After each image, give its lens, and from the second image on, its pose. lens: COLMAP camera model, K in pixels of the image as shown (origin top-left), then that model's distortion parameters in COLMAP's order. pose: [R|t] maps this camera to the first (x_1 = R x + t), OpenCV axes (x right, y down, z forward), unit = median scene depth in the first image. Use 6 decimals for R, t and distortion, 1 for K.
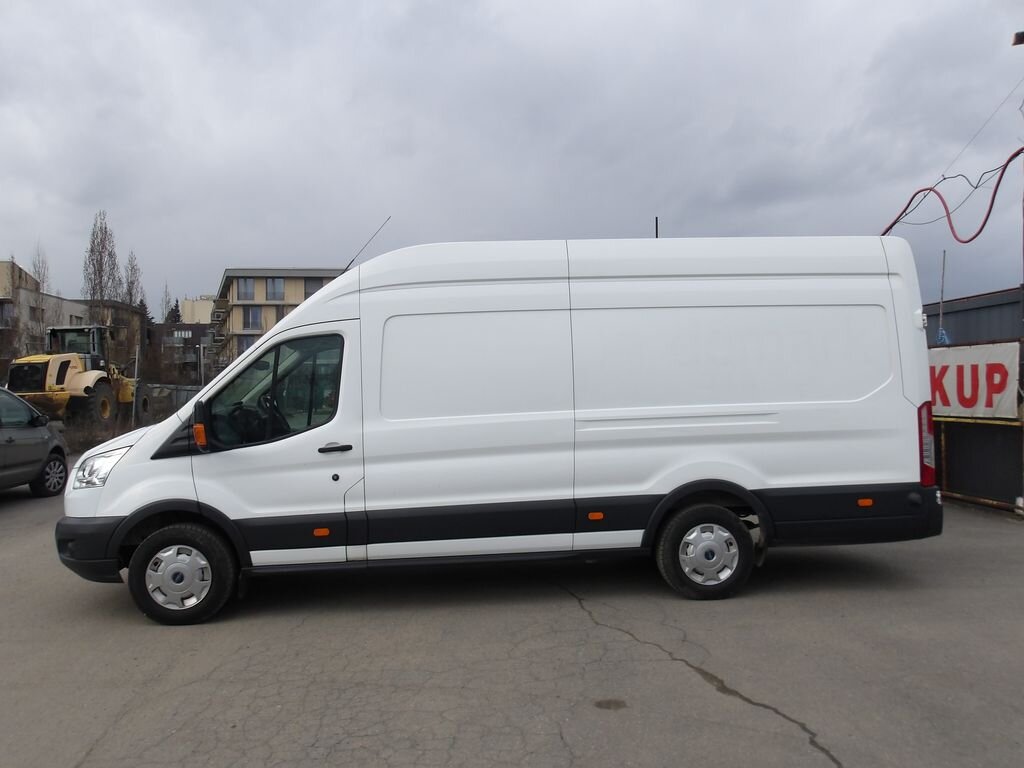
lens RADIAL K [[858.0, 0, 515.0], [0, 858.0, 384.5], [0, 0, 1]] dist [0.009086, -0.005276]
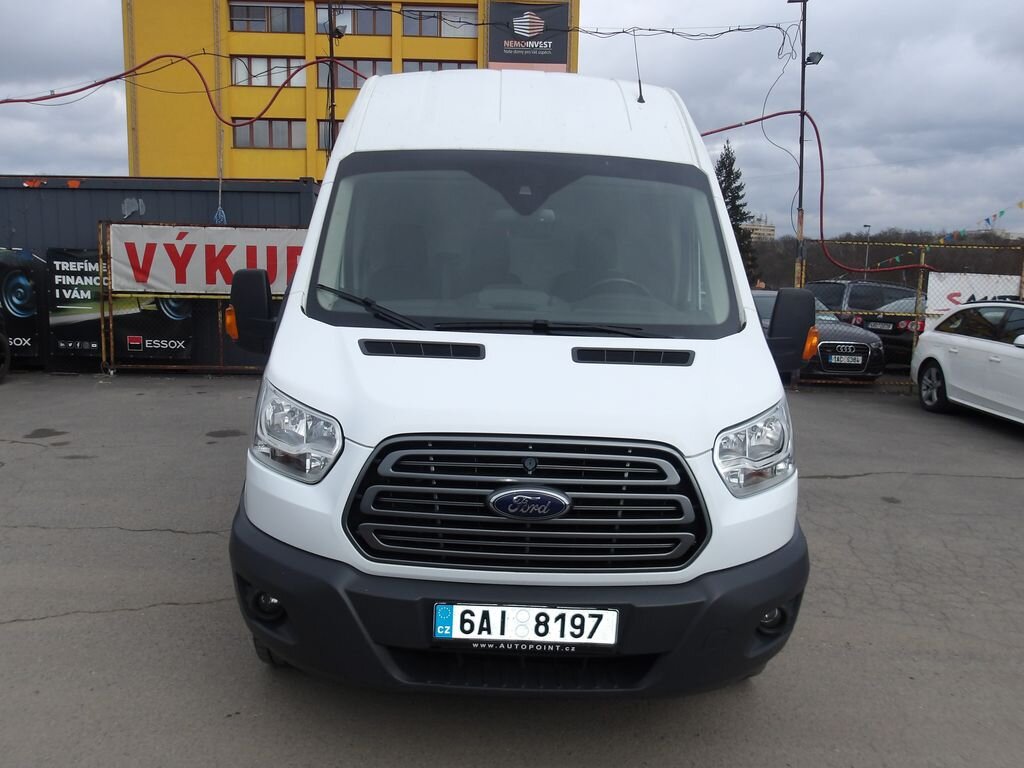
lens RADIAL K [[852.8, 0, 506.4], [0, 852.8, 378.7], [0, 0, 1]] dist [0.020251, -0.008022]
pose [[0.057887, -0.107333, 0.992537, -0.963009], [-0.036309, 0.993320, 0.109535, 0.022926], [-0.997663, -0.042379, 0.053603, 1.132309]]
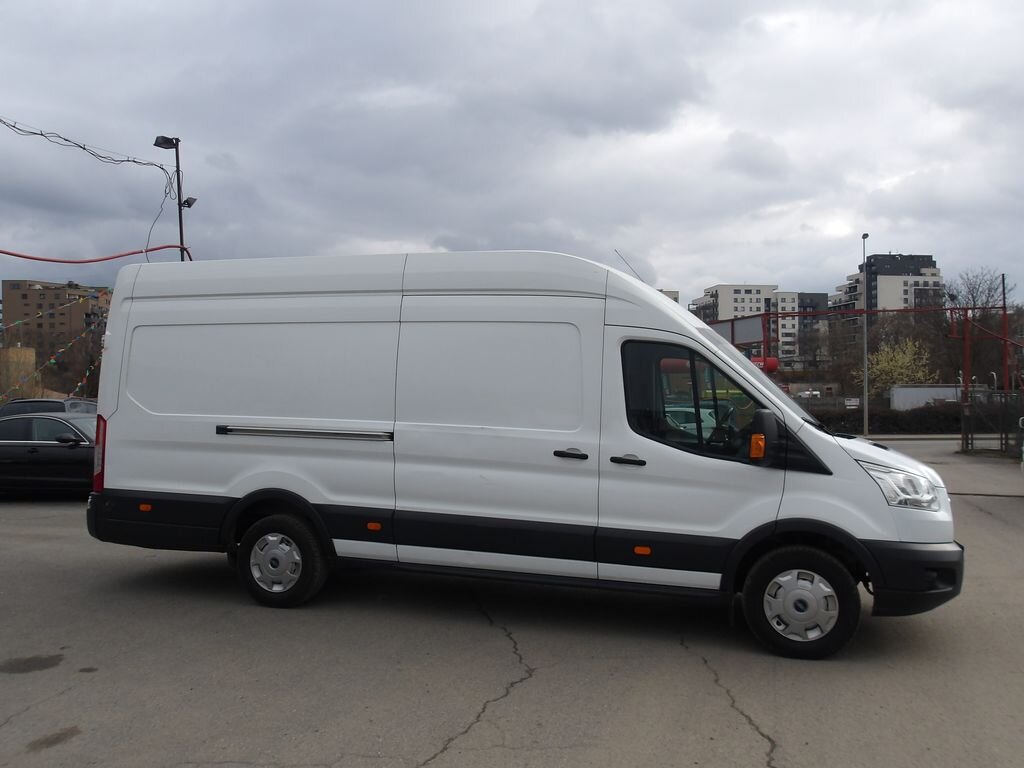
lens RADIAL K [[854.9, 0, 509.1], [0, 854.9, 374.6], [0, 0, 1]] dist [0.014293, -0.000517]
pose [[-0.929818, 0.021346, 0.367399, -0.462884], [0.007583, 0.999216, -0.038864, 0.014426], [-0.367941, -0.033350, -0.929251, 2.262662]]
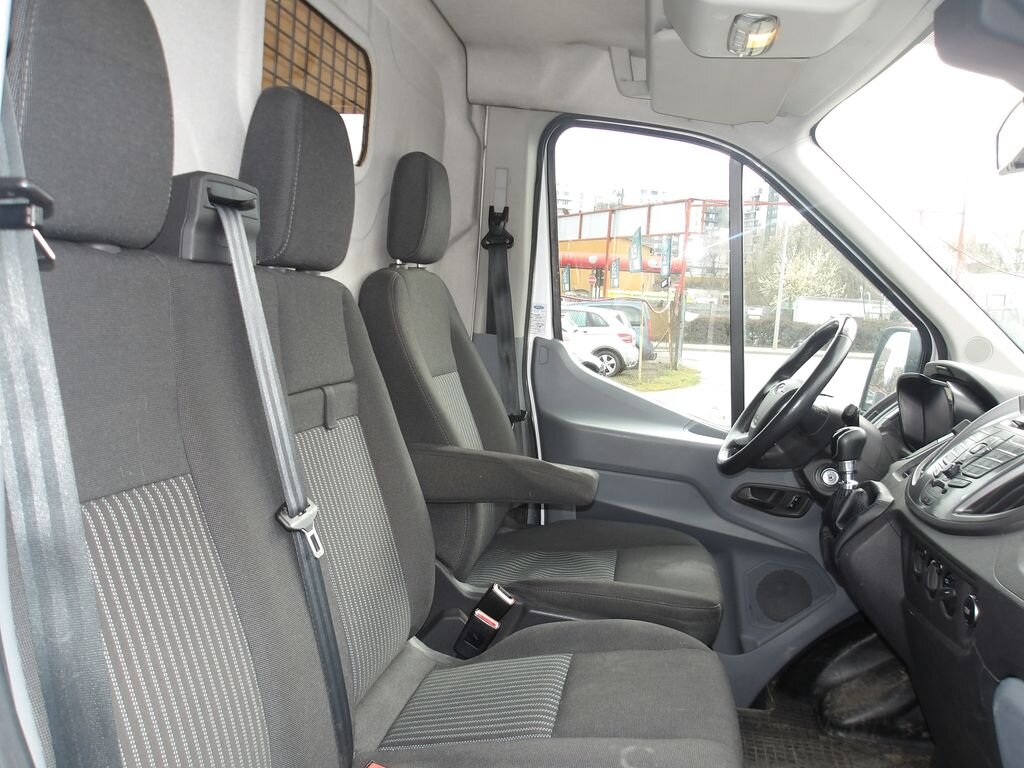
lens RADIAL K [[847.8, 0, 515.0], [0, 847.8, 378.9], [0, 0, 1]] dist [0.013091, -0.001936]
pose [[-0.966526, -0.079875, 0.243817, -0.285702], [-0.059078, 0.994055, 0.091462, 0.015512], [-0.249673, 0.073996, -0.965499, 1.373205]]
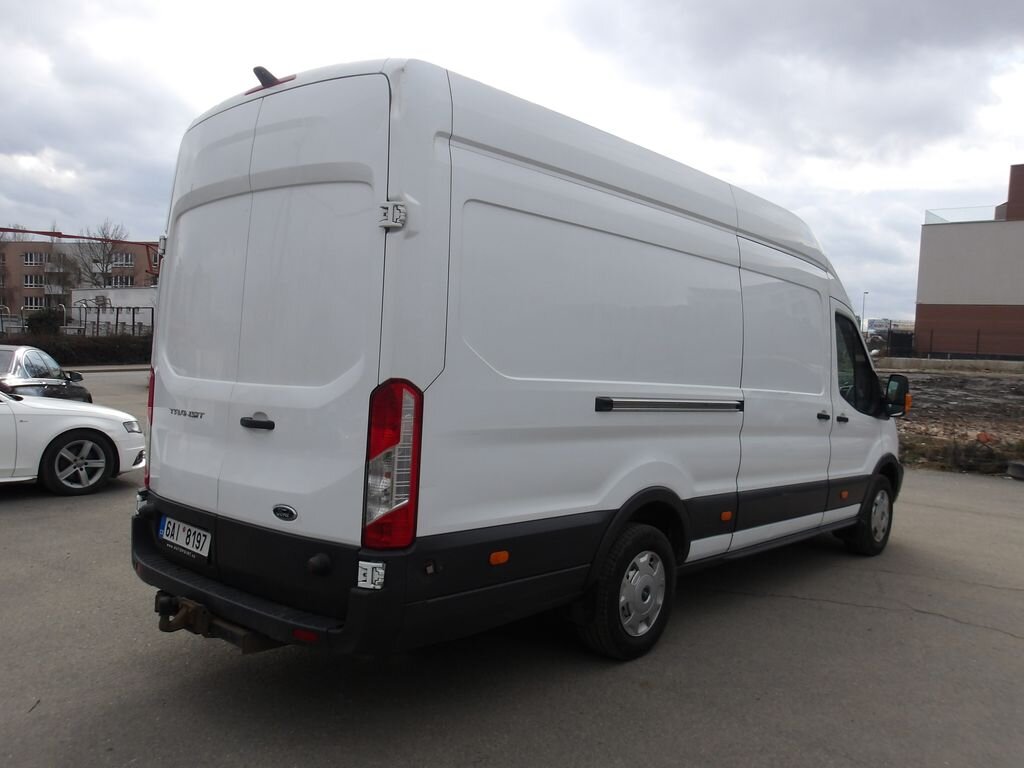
lens RADIAL K [[847.8, 0, 515.0], [0, 847.8, 378.9], [0, 0, 1]] dist [0.013091, -0.001936]
pose [[-0.708132, 0.003133, -0.706073, 0.810831], [-0.031360, 0.998864, 0.035883, -0.002332], [0.705384, 0.047552, -0.707229, 1.797390]]
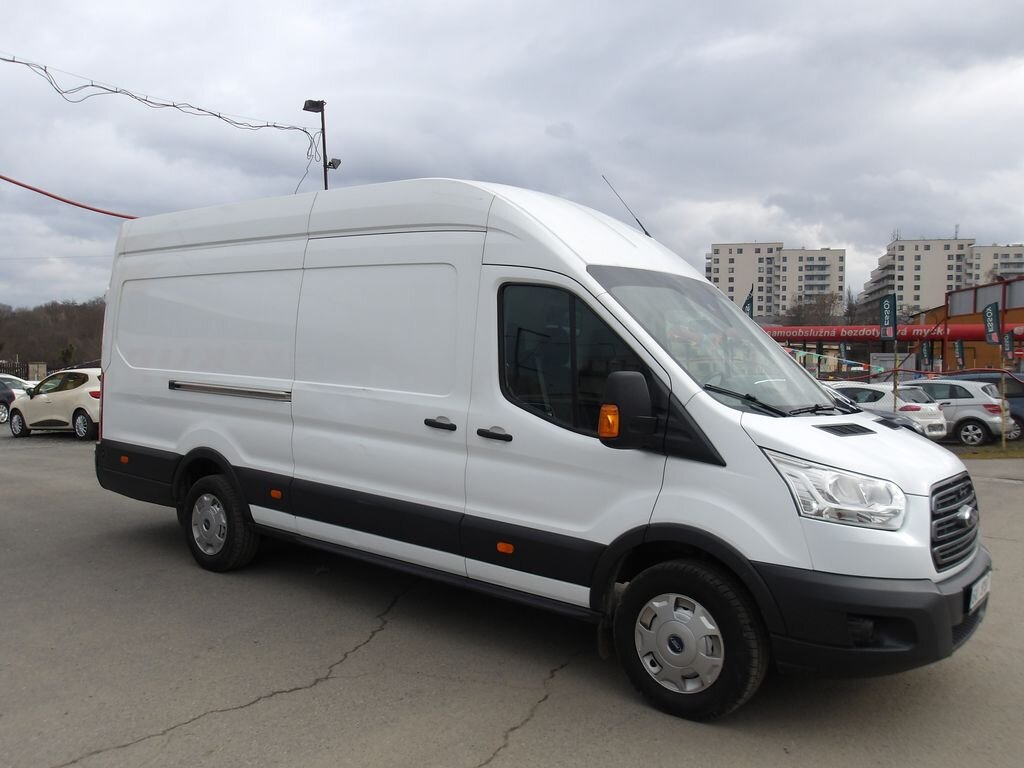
lens RADIAL K [[857.9, 0, 510.1], [0, 857.9, 381.5], [0, 0, 1]] dist [0.018290, -0.006026]
pose [[-0.734520, -0.015910, 0.678401, -0.755679], [-0.013509, 0.999870, 0.008822, 0.020481], [-0.678453, -0.002685, -0.734639, 1.877468]]
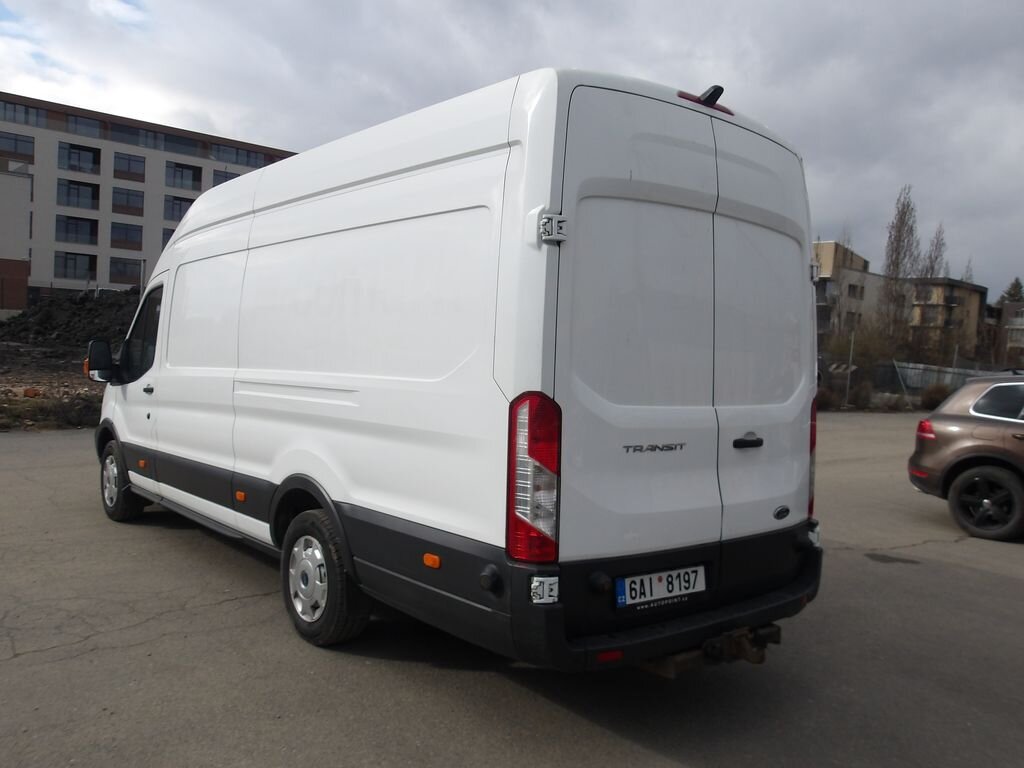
lens RADIAL K [[837.0, 0, 502.3], [0, 837.0, 385.1], [0, 0, 1]] dist [-0.003072, -0.003158]
pose [[0.574414, 0.067678, -0.815762, 0.919377], [-0.055518, 0.997503, 0.043663, -0.004404], [0.816680, 0.020209, 0.576737, 0.754775]]
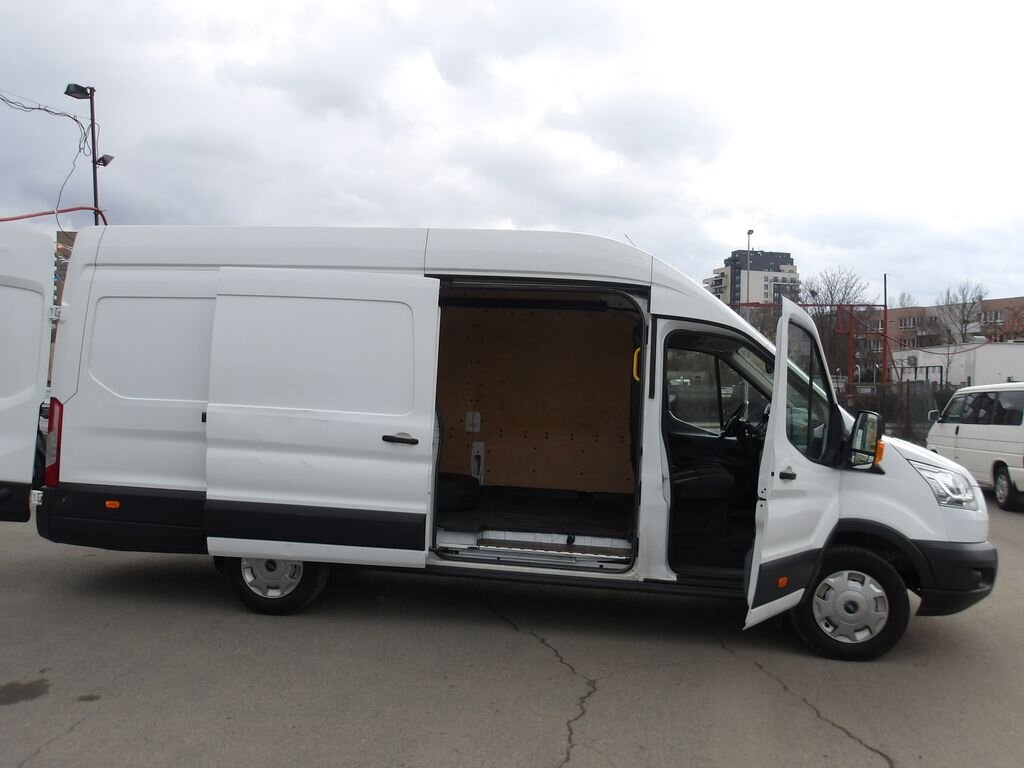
lens RADIAL K [[852.8, 0, 506.4], [0, 852.8, 378.7], [0, 0, 1]] dist [0.020251, -0.008022]
pose [[-0.973663, -0.007556, 0.227868, -0.267817], [-0.011043, 0.999841, -0.014035, 0.005350], [-0.227725, -0.016181, -0.973591, 2.249552]]
